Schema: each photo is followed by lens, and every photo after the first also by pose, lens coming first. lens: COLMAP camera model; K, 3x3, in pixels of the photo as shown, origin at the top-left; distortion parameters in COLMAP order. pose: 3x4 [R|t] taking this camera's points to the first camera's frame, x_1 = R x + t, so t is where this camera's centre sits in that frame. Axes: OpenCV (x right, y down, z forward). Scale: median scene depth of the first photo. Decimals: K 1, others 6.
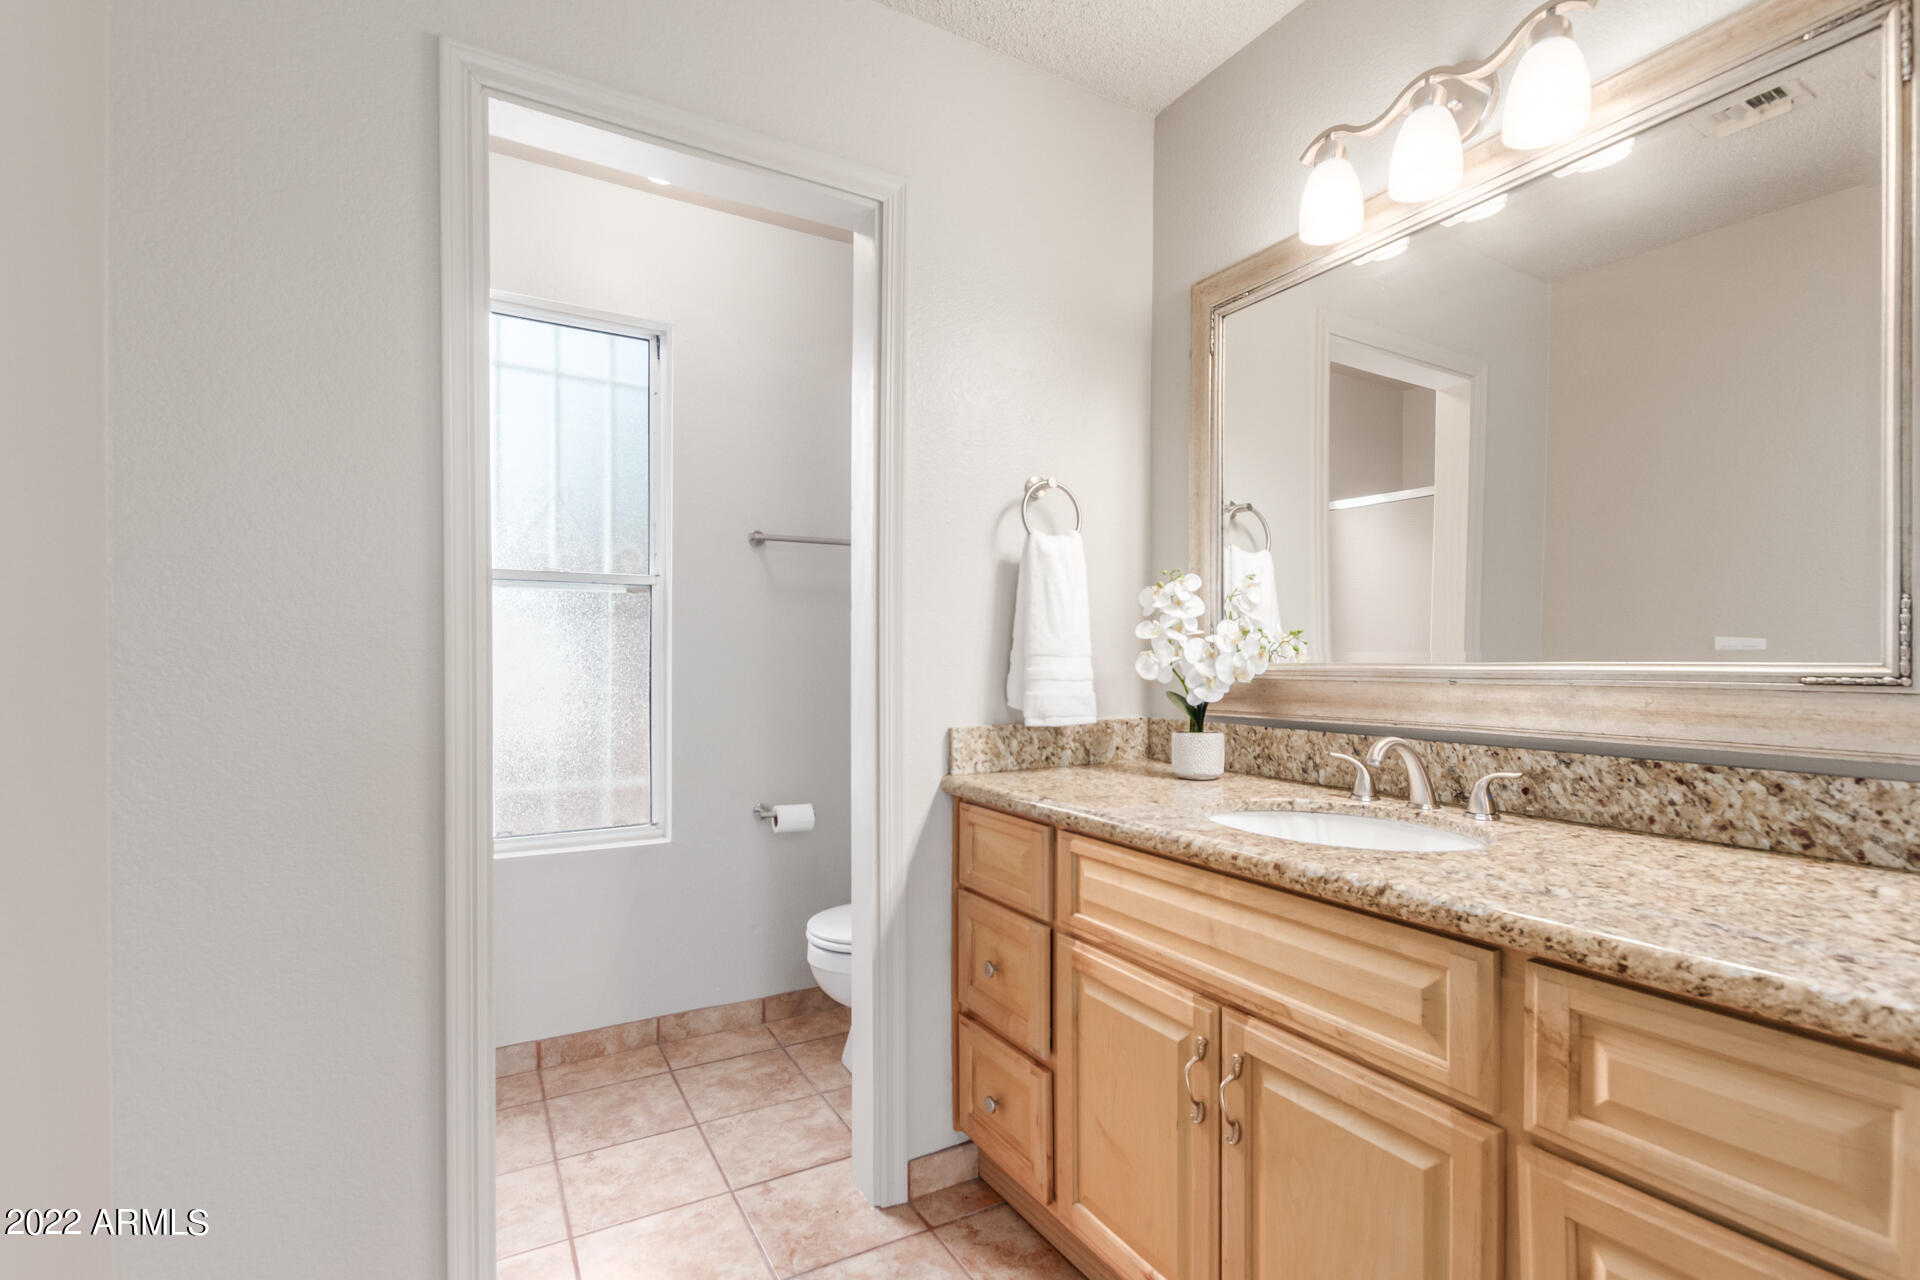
lens RADIAL K [[883.8, 0, 960.0], [0, 883.8, 640.0], [0, 0, 1]] dist [0.011668, -0.006655]
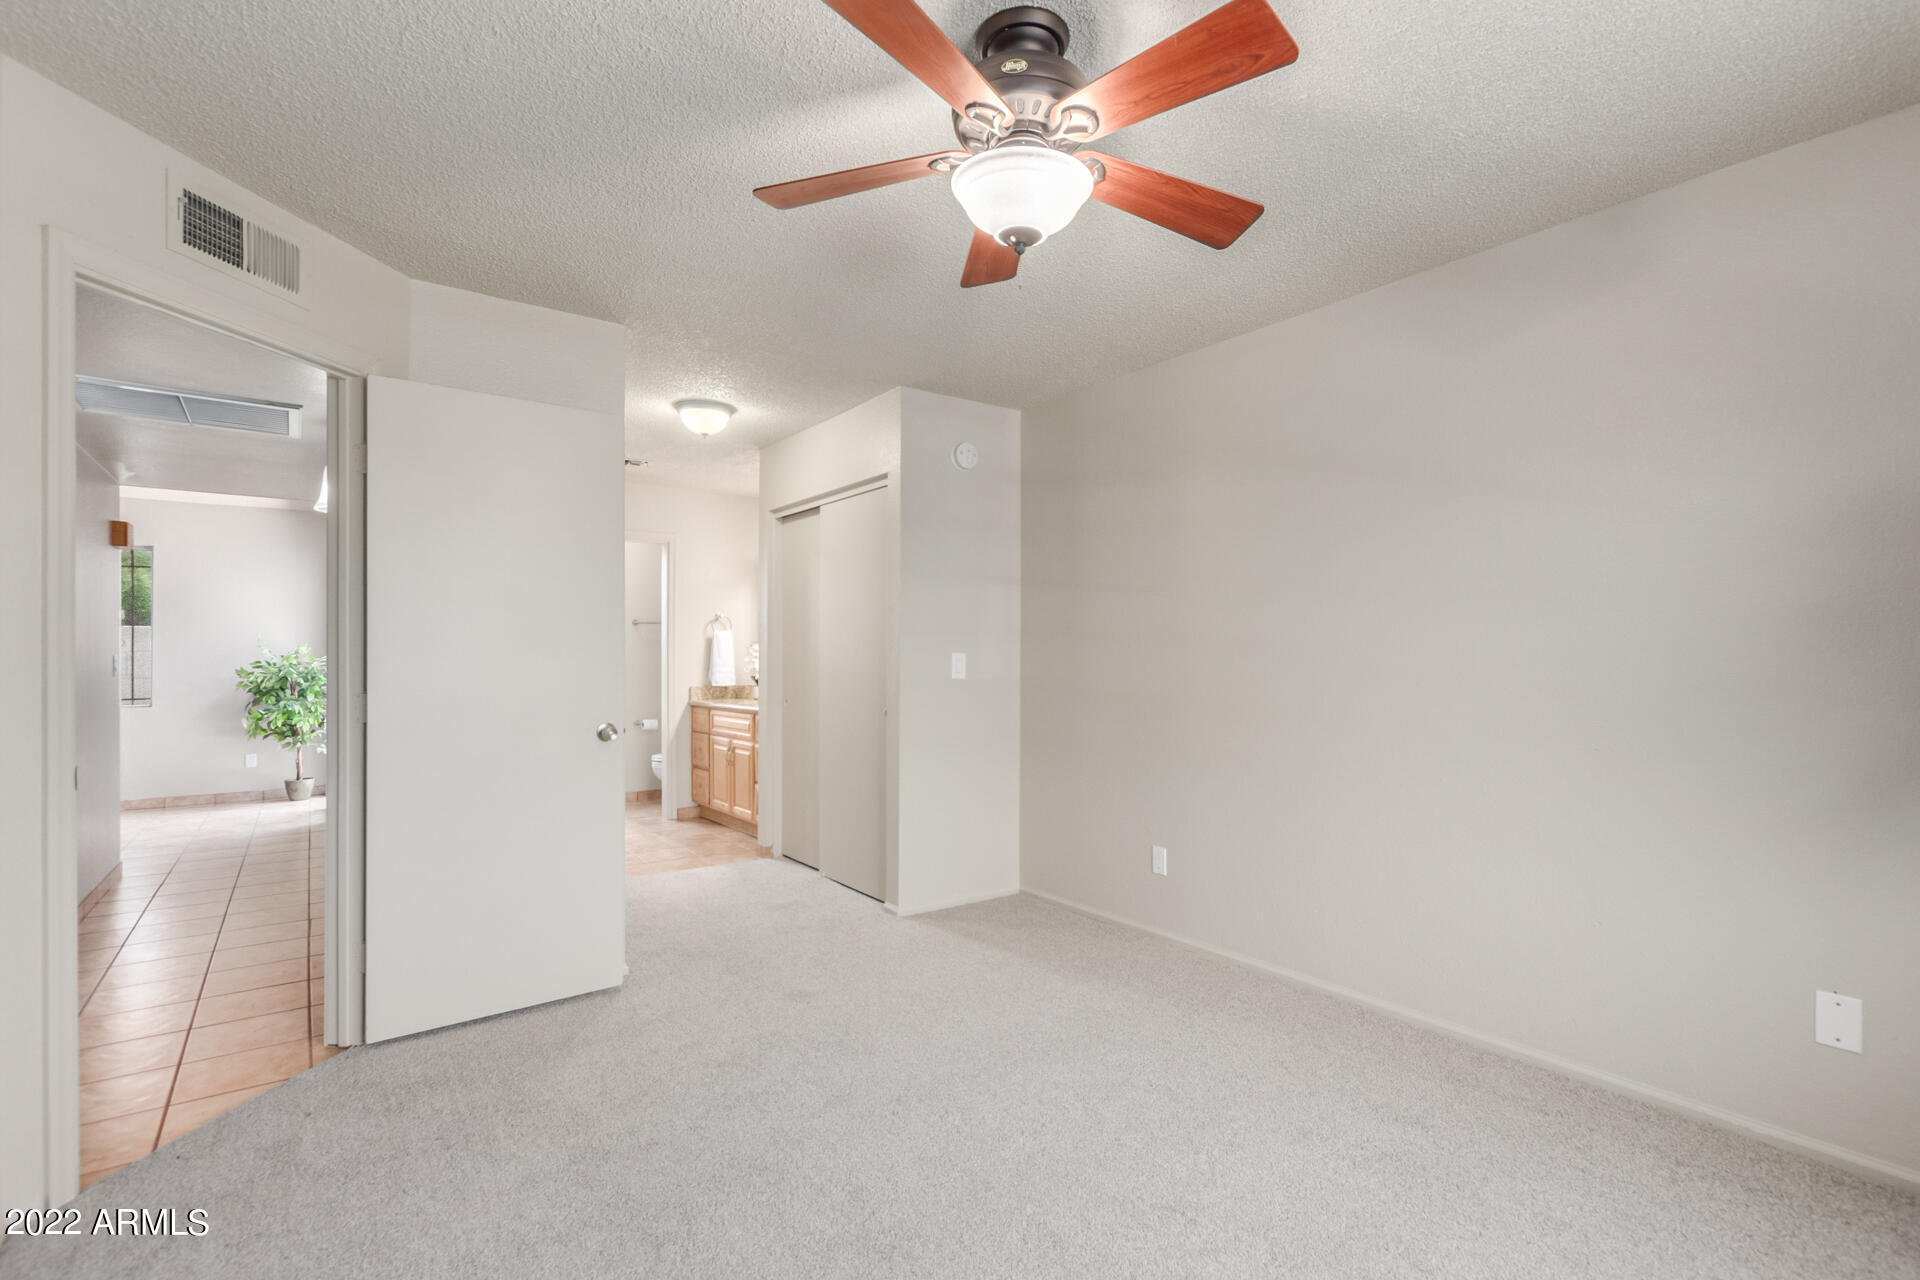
lens RADIAL K [[883.8, 0, 960.0], [0, 883.8, 640.0], [0, 0, 1]] dist [0.011668, -0.006655]
pose [[0.993802, -0.005022, 0.111047, 0.658341], [0.005682, 0.999968, -0.005627, -0.058683], [-0.111016, 0.006223, 0.993799, -2.595021]]
